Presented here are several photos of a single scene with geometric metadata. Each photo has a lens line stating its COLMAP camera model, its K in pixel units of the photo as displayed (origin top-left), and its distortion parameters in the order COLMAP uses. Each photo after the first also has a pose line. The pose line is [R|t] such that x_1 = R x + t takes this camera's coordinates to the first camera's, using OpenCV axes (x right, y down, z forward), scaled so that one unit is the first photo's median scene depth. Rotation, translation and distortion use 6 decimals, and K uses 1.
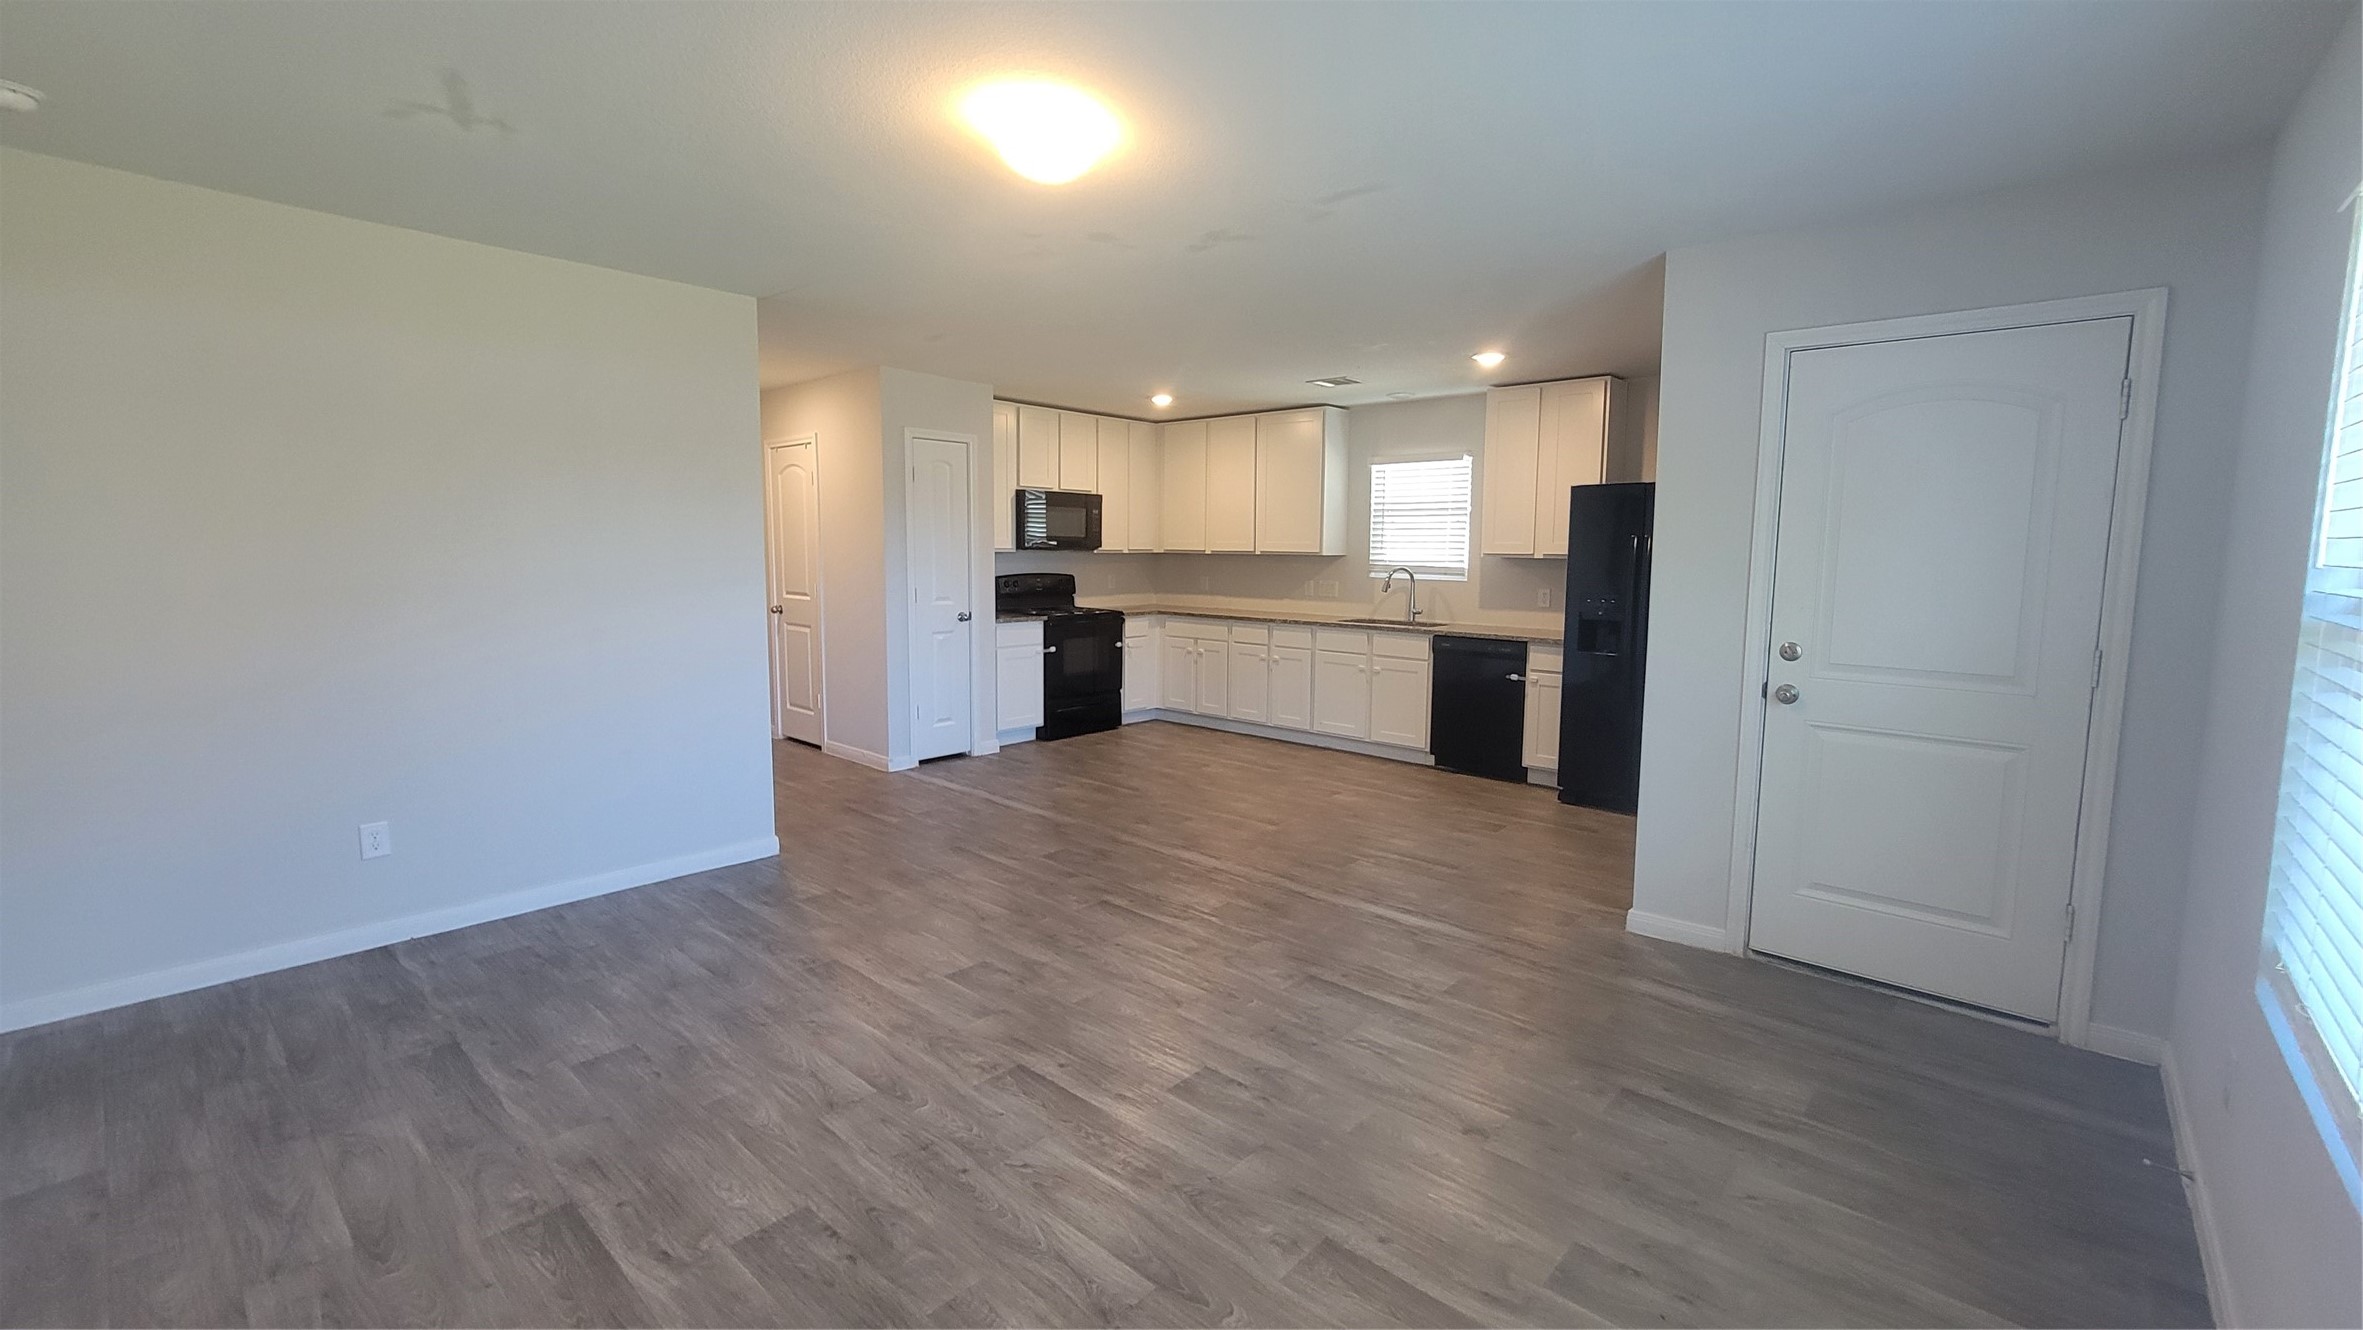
lens RADIAL K [[976.1, 0, 1177.9], [0, 976.1, 661.8], [0, 0, 1]] dist [-0.002518, 0.001349]
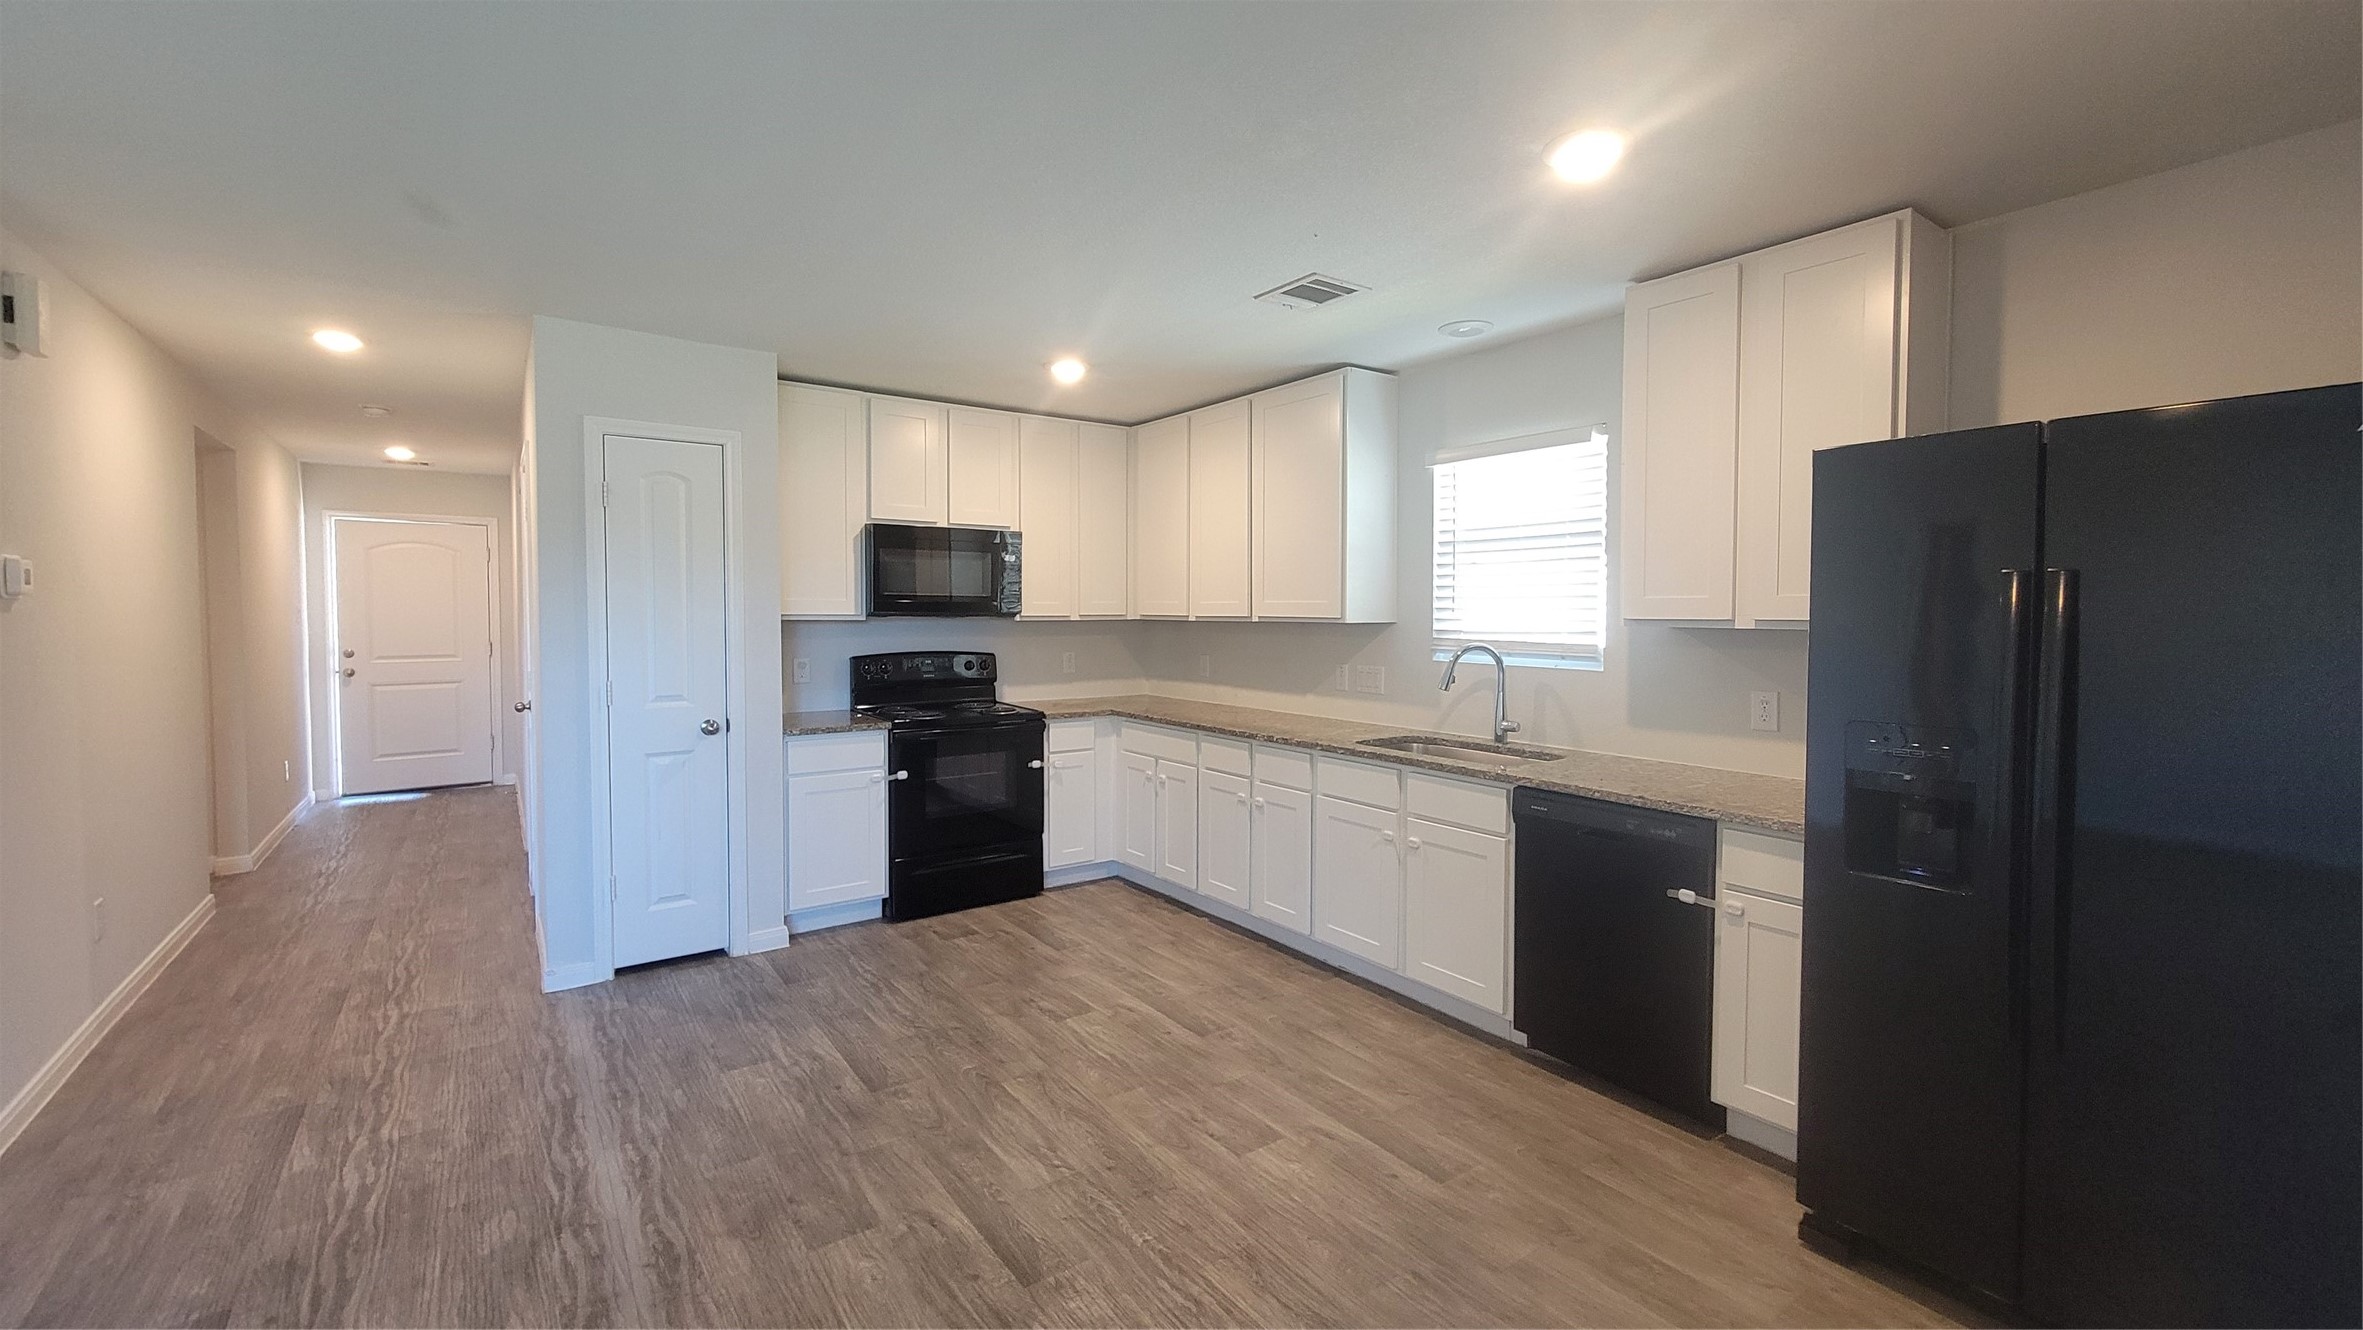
lens RADIAL K [[976.1, 0, 1179.6], [0, 976.1, 654.4], [0, 0, 1]] dist [-0.002518, 0.001349]
pose [[0.977066, 0.002011, -0.212927, 0.181472], [-0.017732, 0.997251, -0.071949, -0.049169], [0.212197, 0.074075, 0.974416, 0.434210]]
